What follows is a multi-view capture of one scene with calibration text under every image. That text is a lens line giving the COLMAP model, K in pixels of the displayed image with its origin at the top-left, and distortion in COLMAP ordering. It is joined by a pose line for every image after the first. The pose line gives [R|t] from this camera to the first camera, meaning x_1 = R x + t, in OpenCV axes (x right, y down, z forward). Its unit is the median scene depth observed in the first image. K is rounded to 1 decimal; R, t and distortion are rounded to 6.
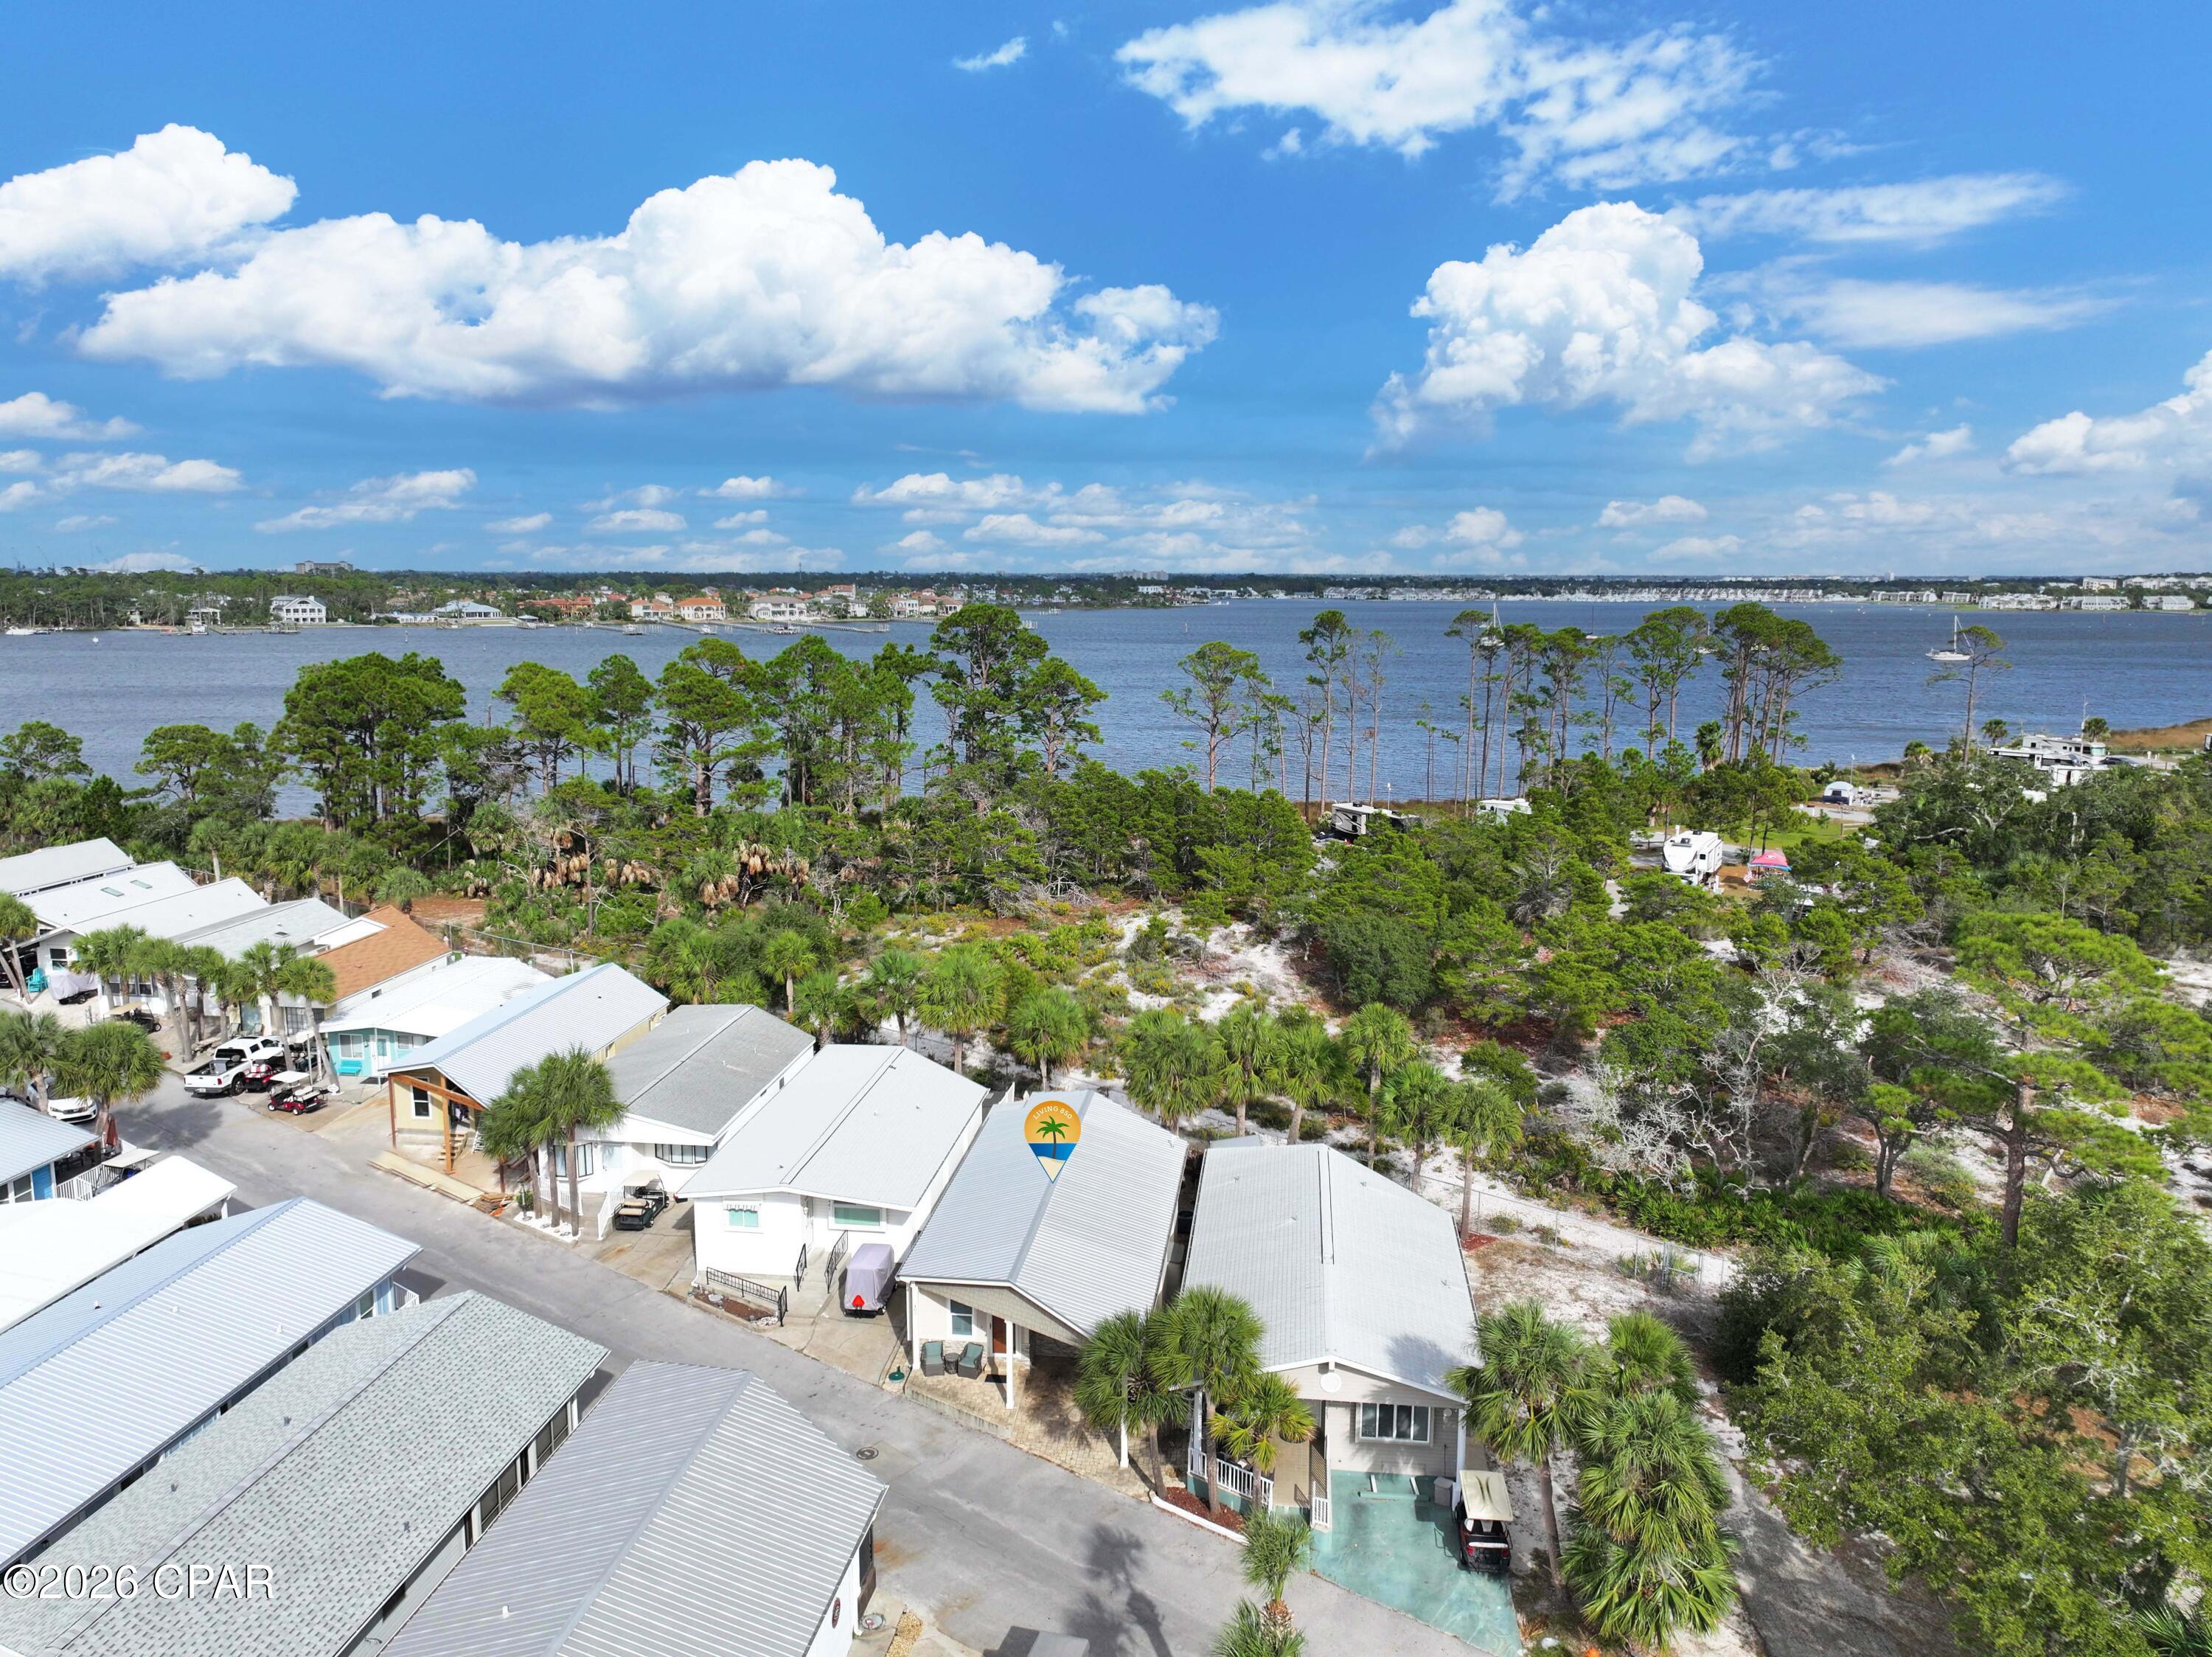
lens RADIAL K [[1530.7, 0, 1108.5], [0, 1530.7, 787.4], [0, 0, 1]] dist [0.006623, 0.003822]
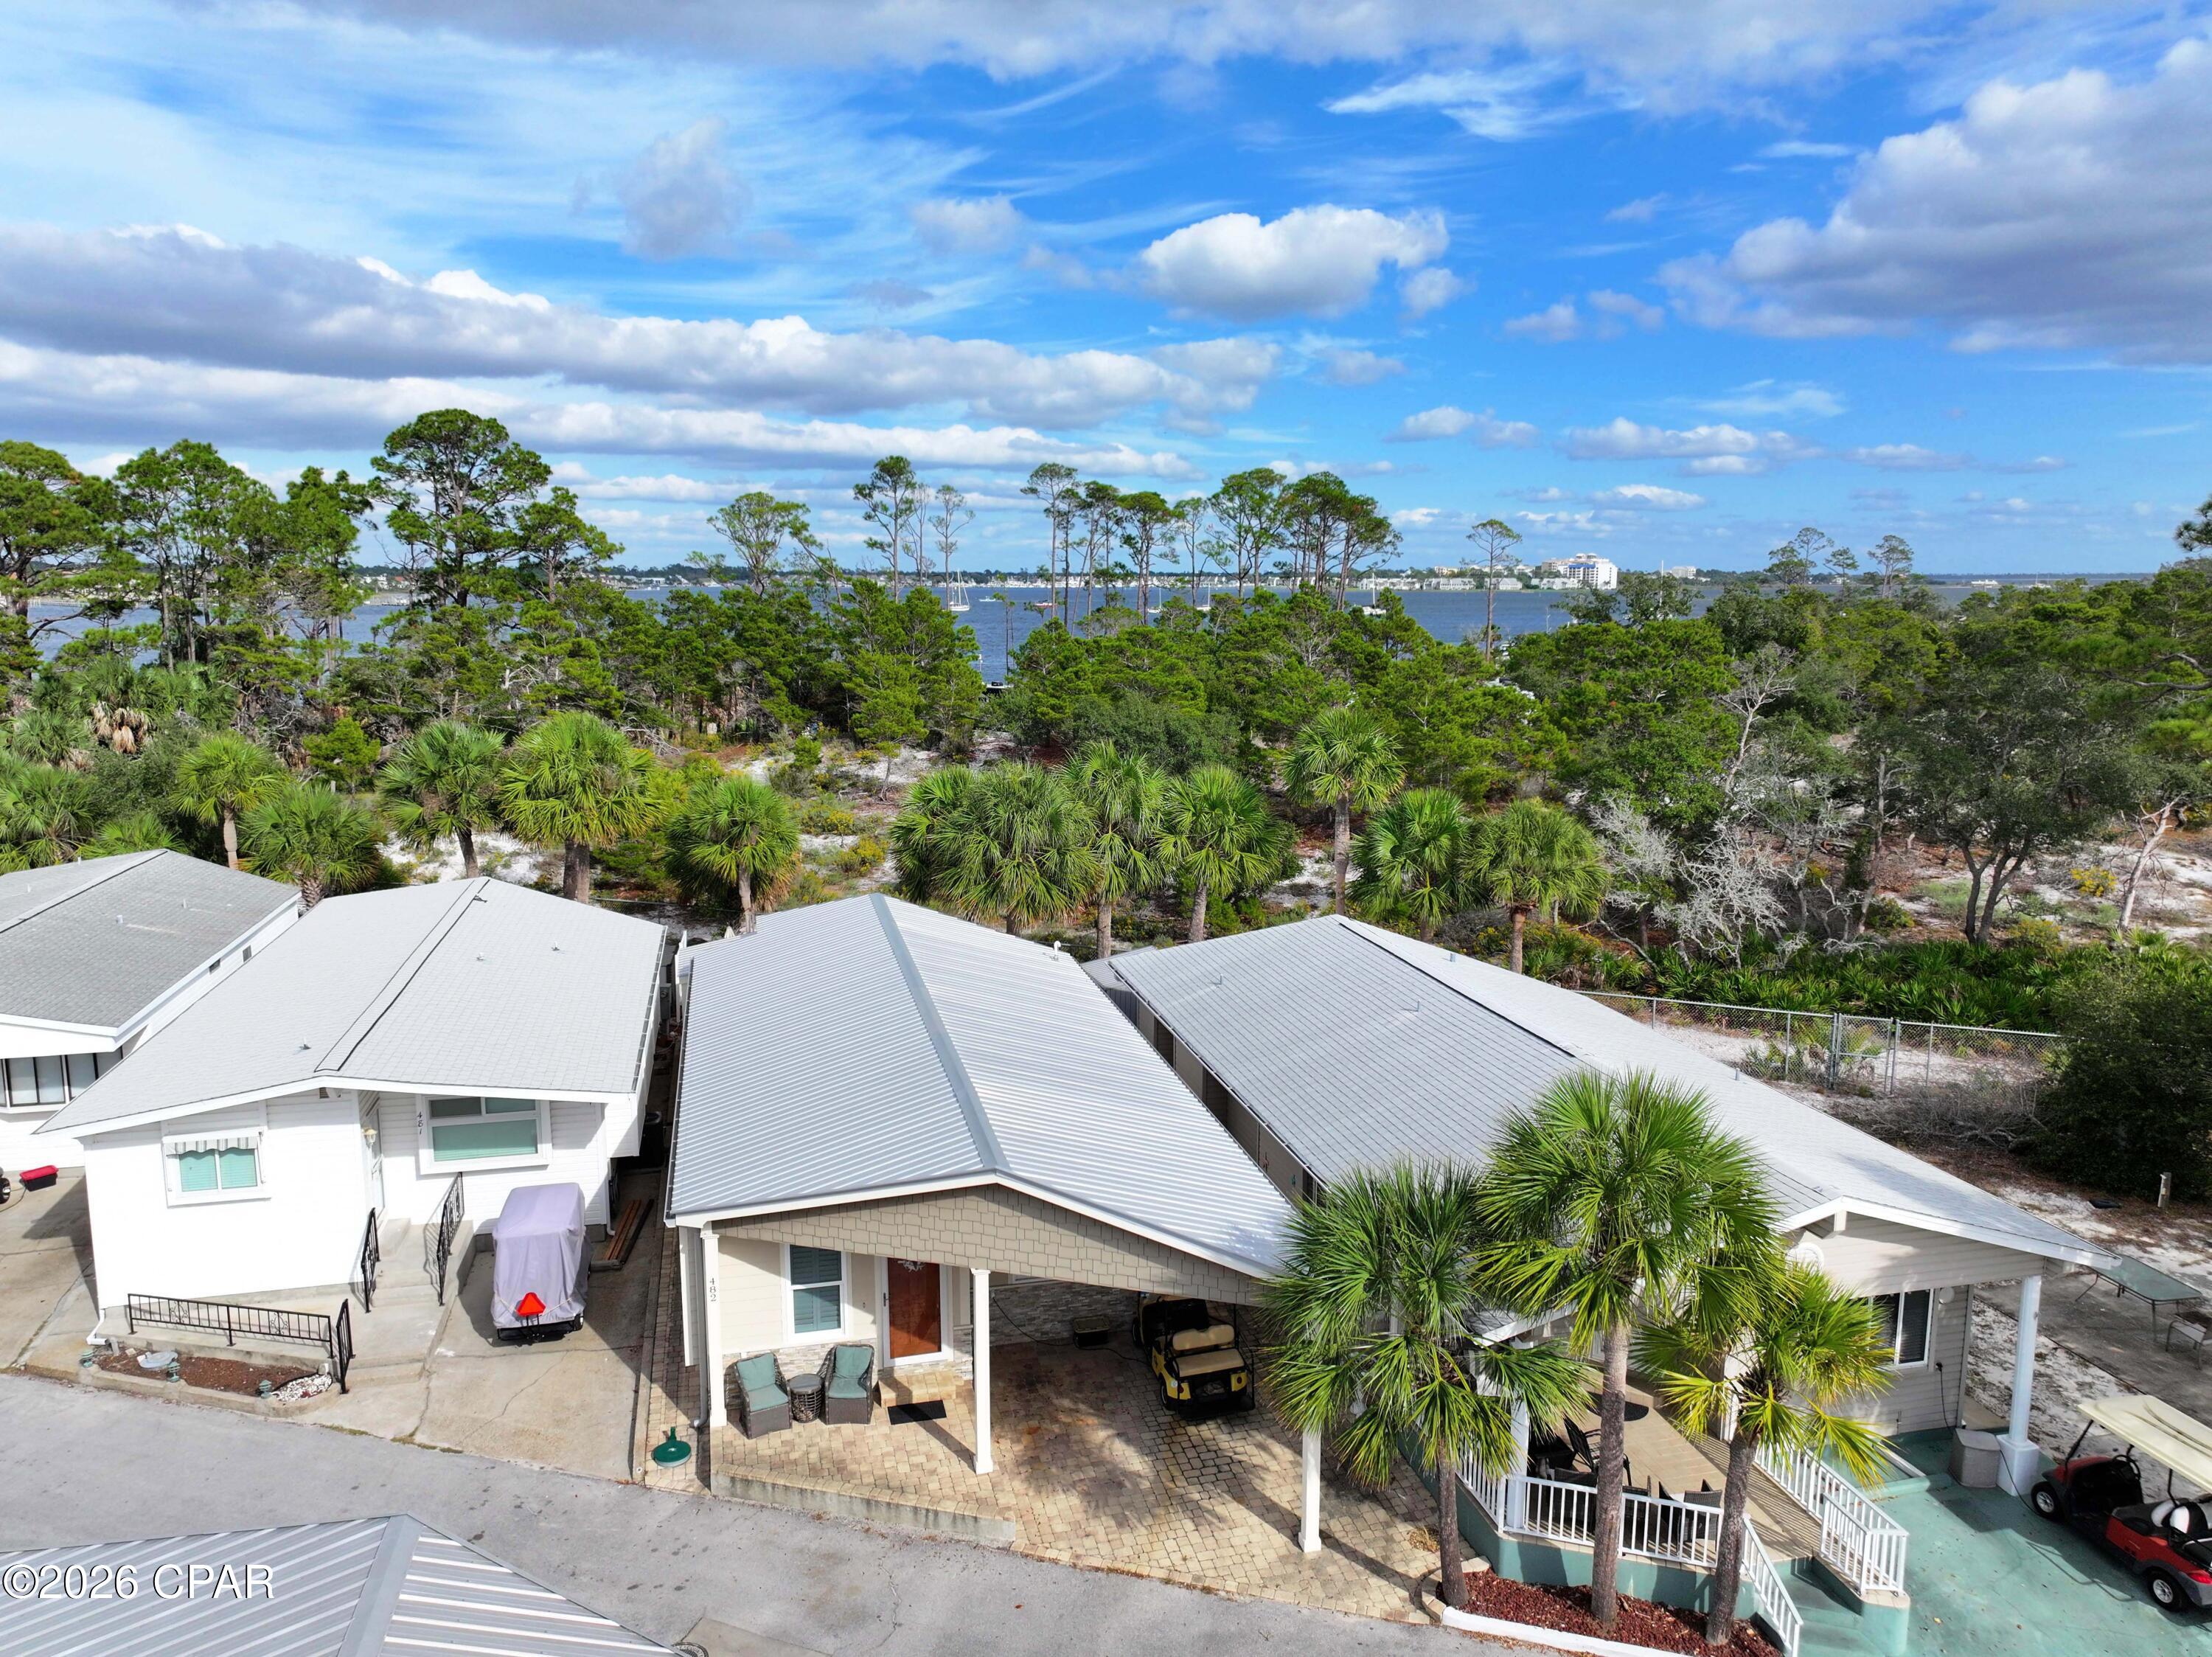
lens RADIAL K [[1554.1, 0, 1105.5], [0, 1554.1, 810.8], [0, 0, 1]] dist [0.002640, 0.010676]
pose [[0.937151, -0.055299, 0.344515, -0.148918], [0.048390, 0.998418, 0.028629, 0.178984], [-0.345553, -0.010158, 0.938344, 0.497321]]
